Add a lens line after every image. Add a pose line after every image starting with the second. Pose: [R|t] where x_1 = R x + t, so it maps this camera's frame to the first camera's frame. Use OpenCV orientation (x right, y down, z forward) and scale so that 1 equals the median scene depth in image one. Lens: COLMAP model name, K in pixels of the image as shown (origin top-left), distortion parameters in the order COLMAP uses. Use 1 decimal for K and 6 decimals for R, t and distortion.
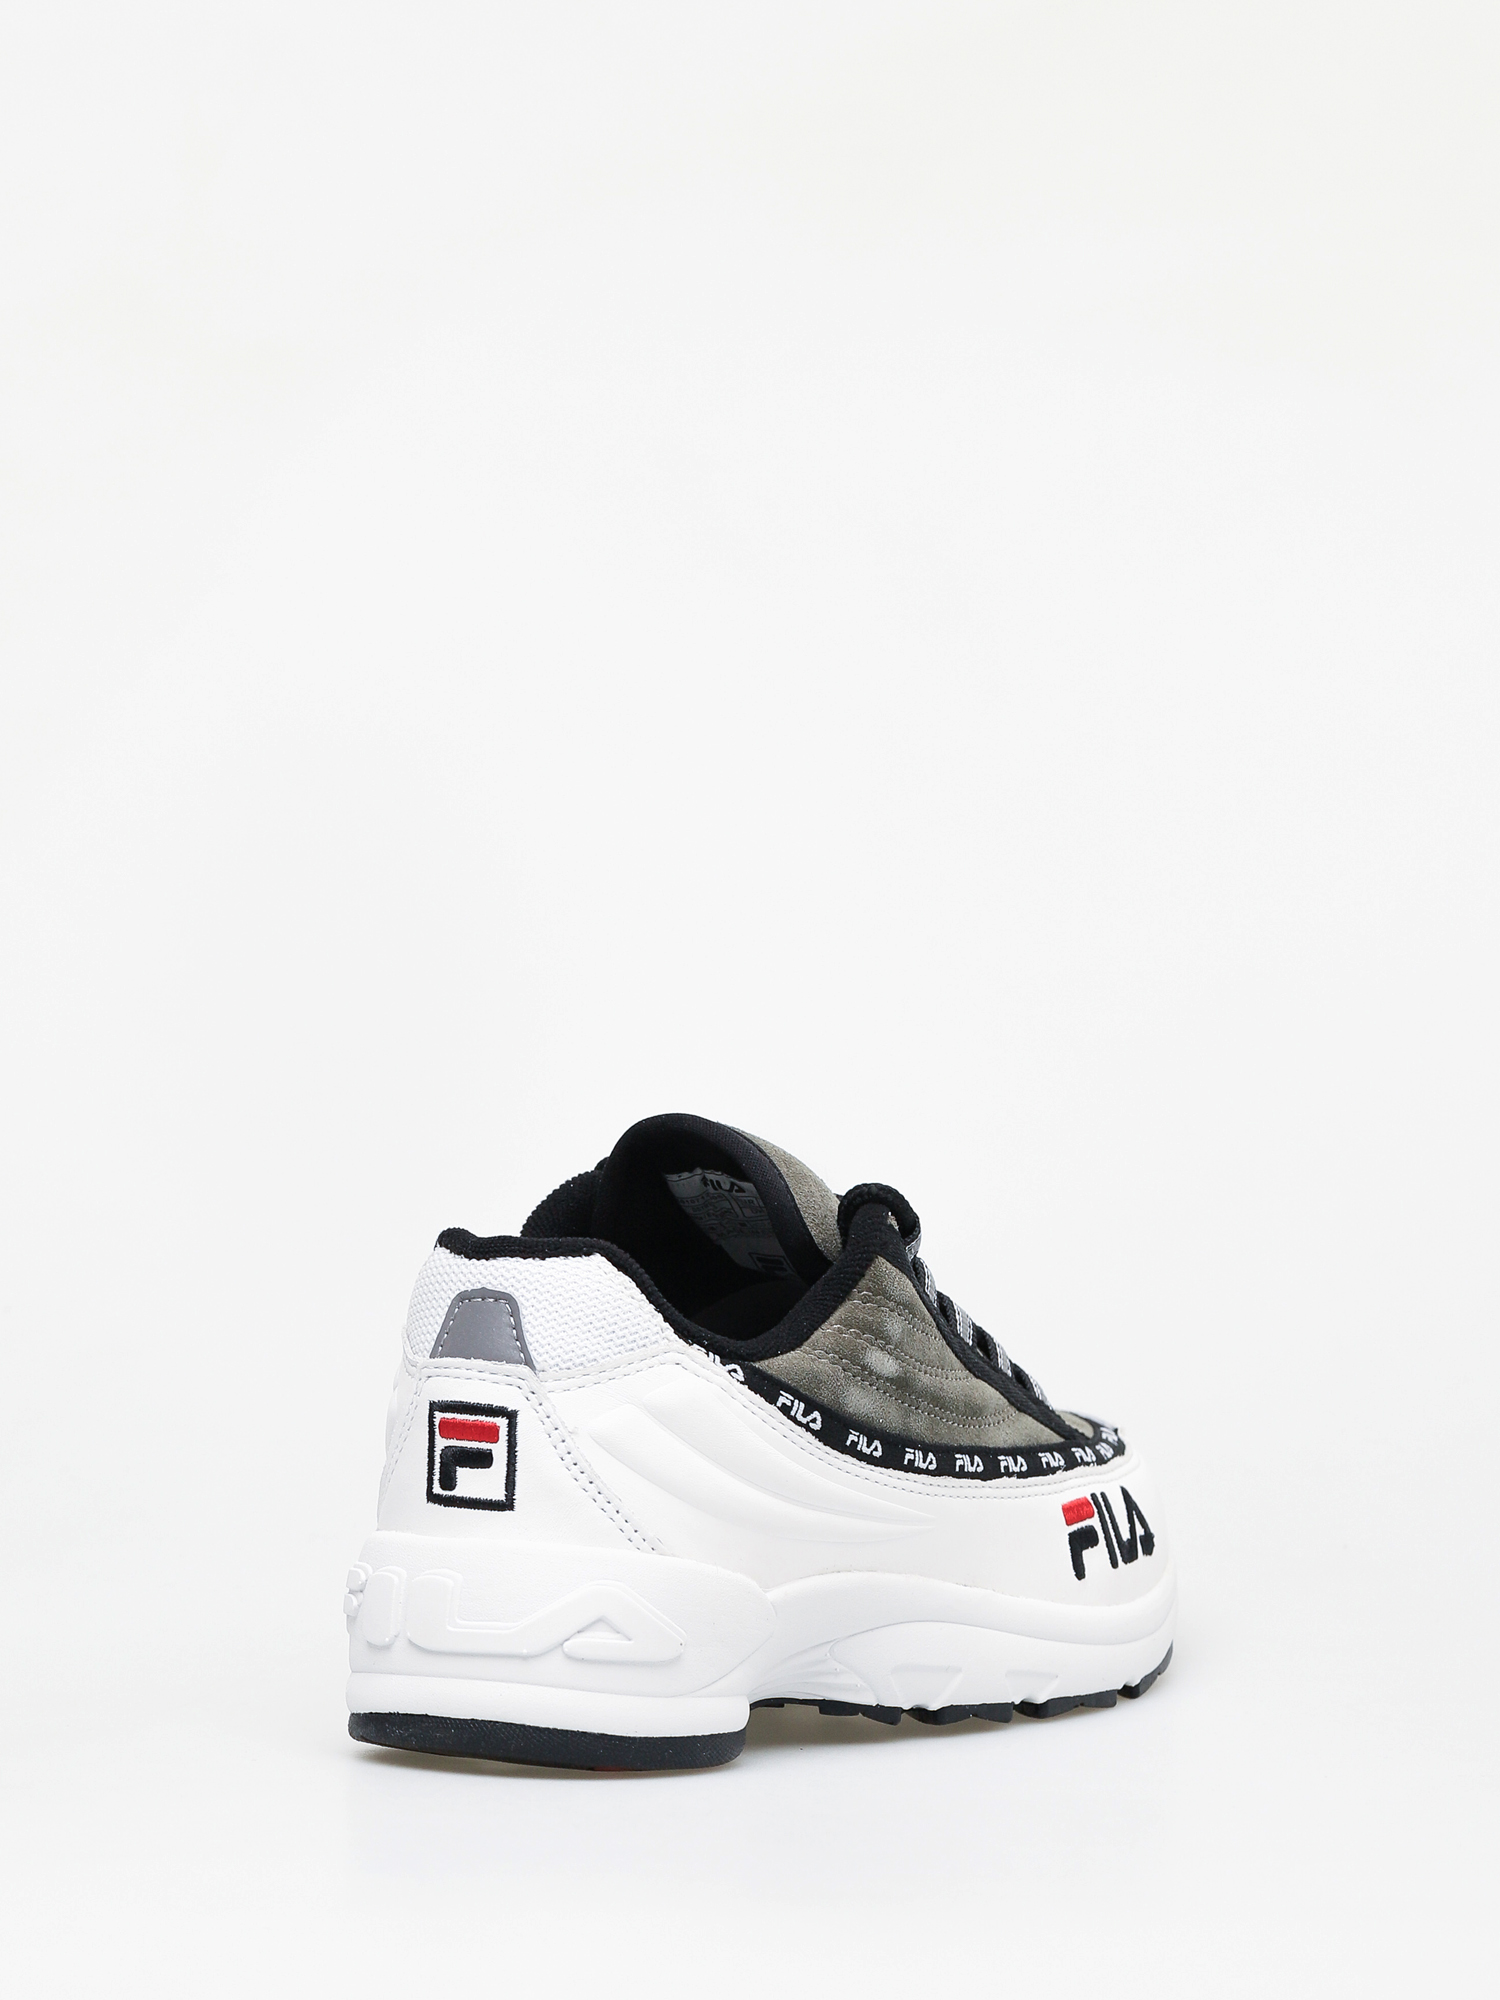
lens RADIAL K [[7221.0, 0, 749.7], [0, 7221.0, 1000.5], [0, 0, 1]] dist [-0.075706, 0.000000]
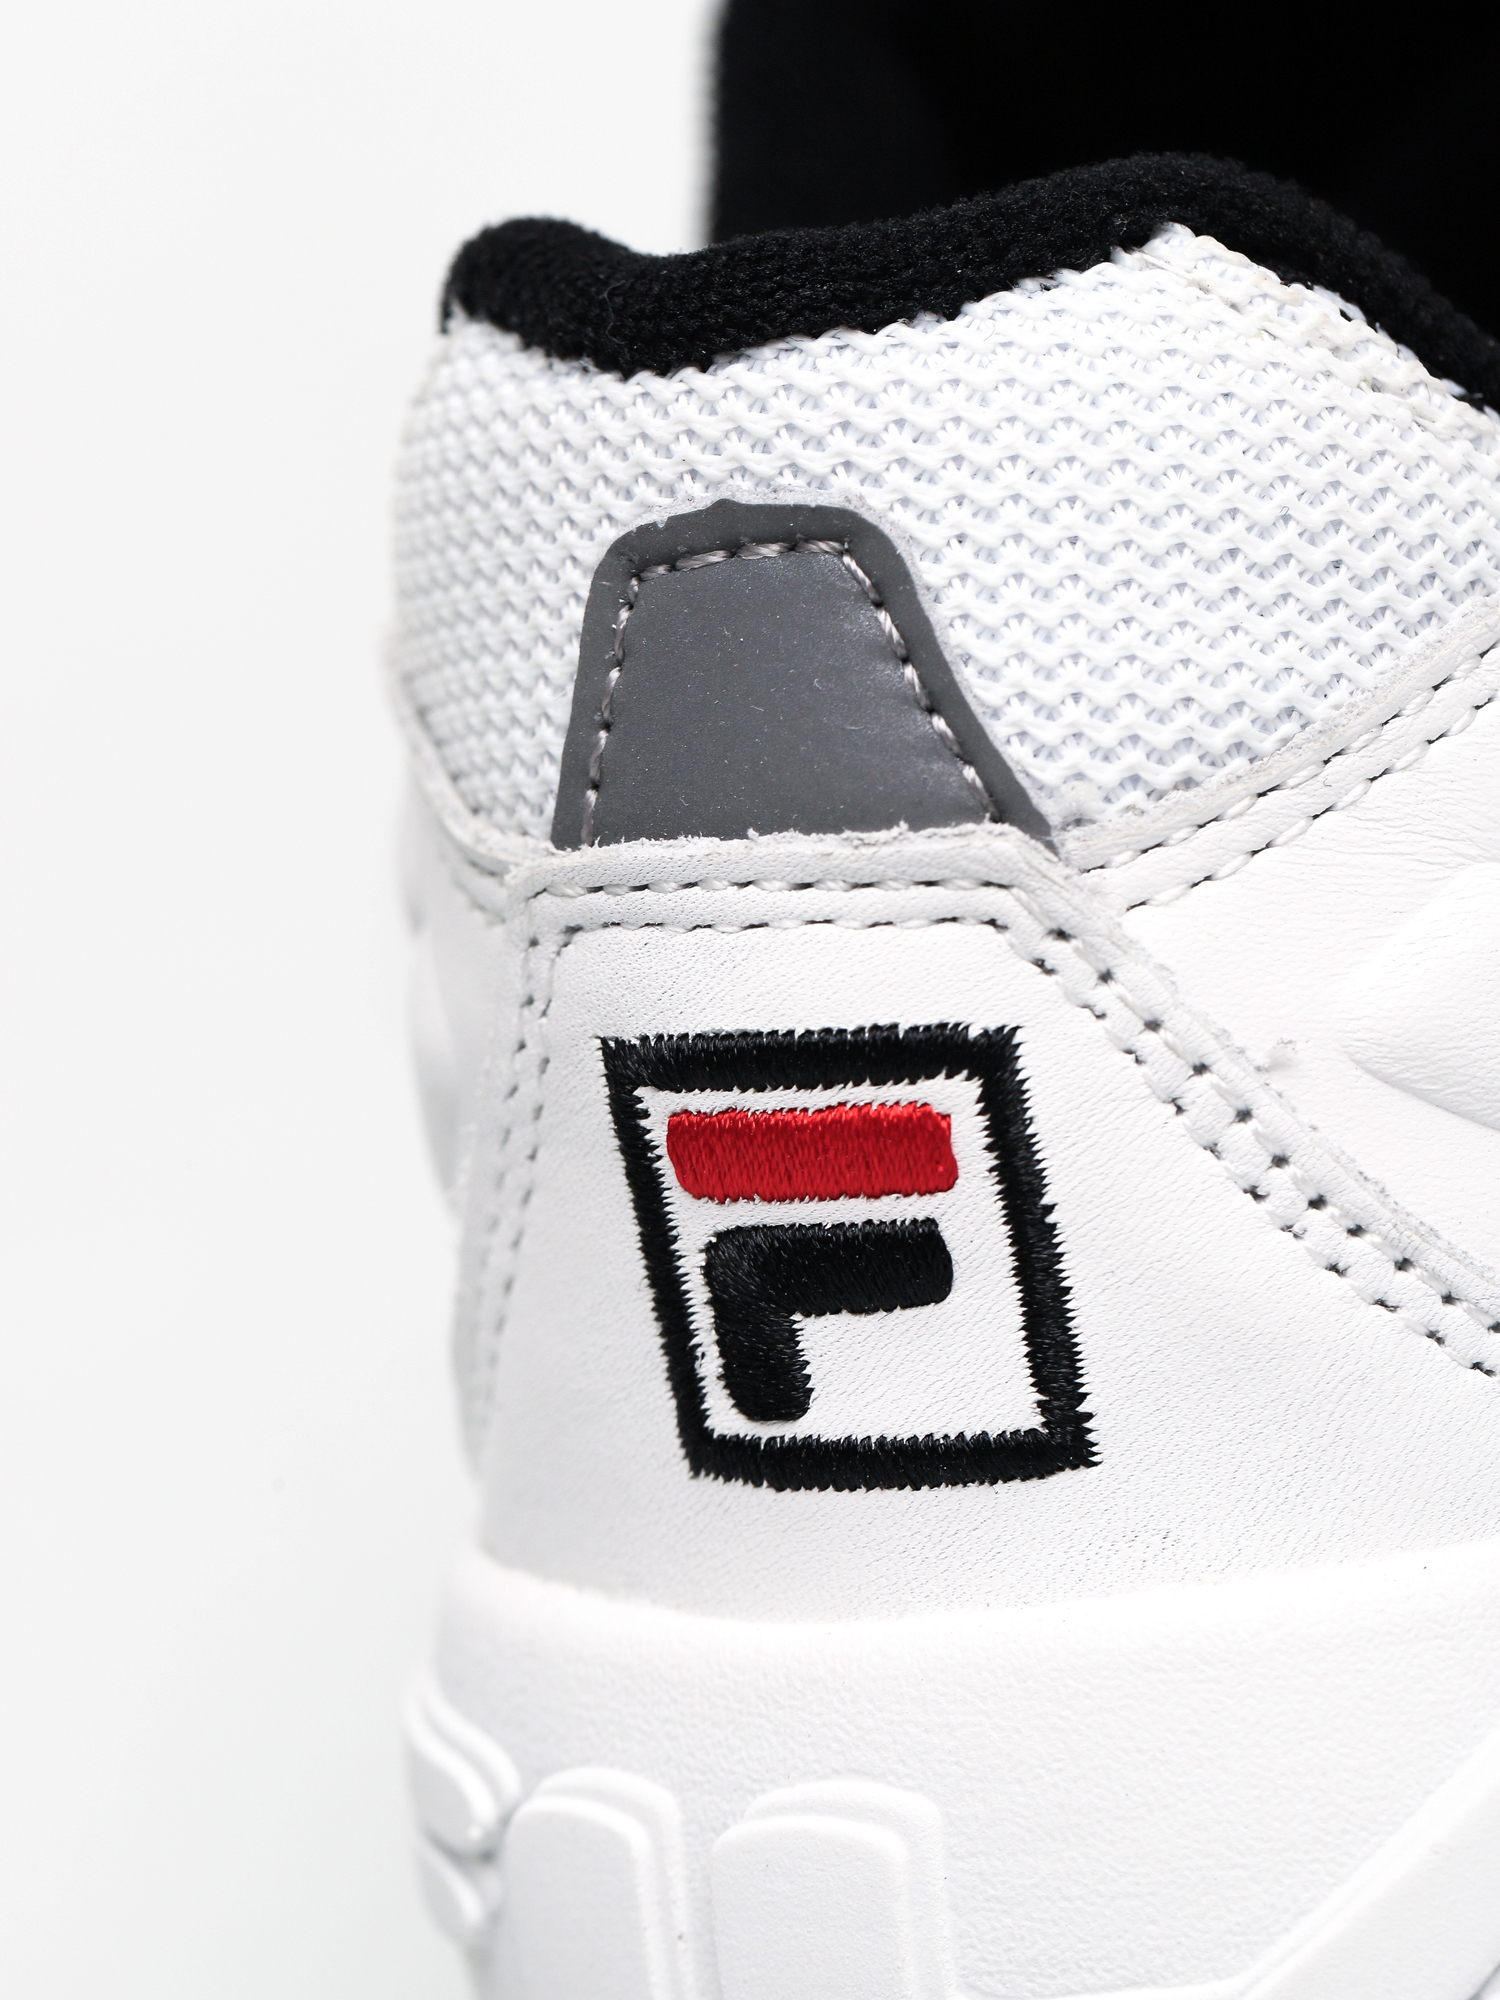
lens RADIAL K [[7221.0, 0, 747.5], [0, 7221.0, 997.6], [0, 0, 1]] dist [-0.075706, 0.000000]
pose [[0.974765, -0.223230, 0.000768, -0.039859], [0.217031, 0.948489, 0.230794, 0.003129], [-0.052248, -0.224803, 0.973002, 0.782754]]
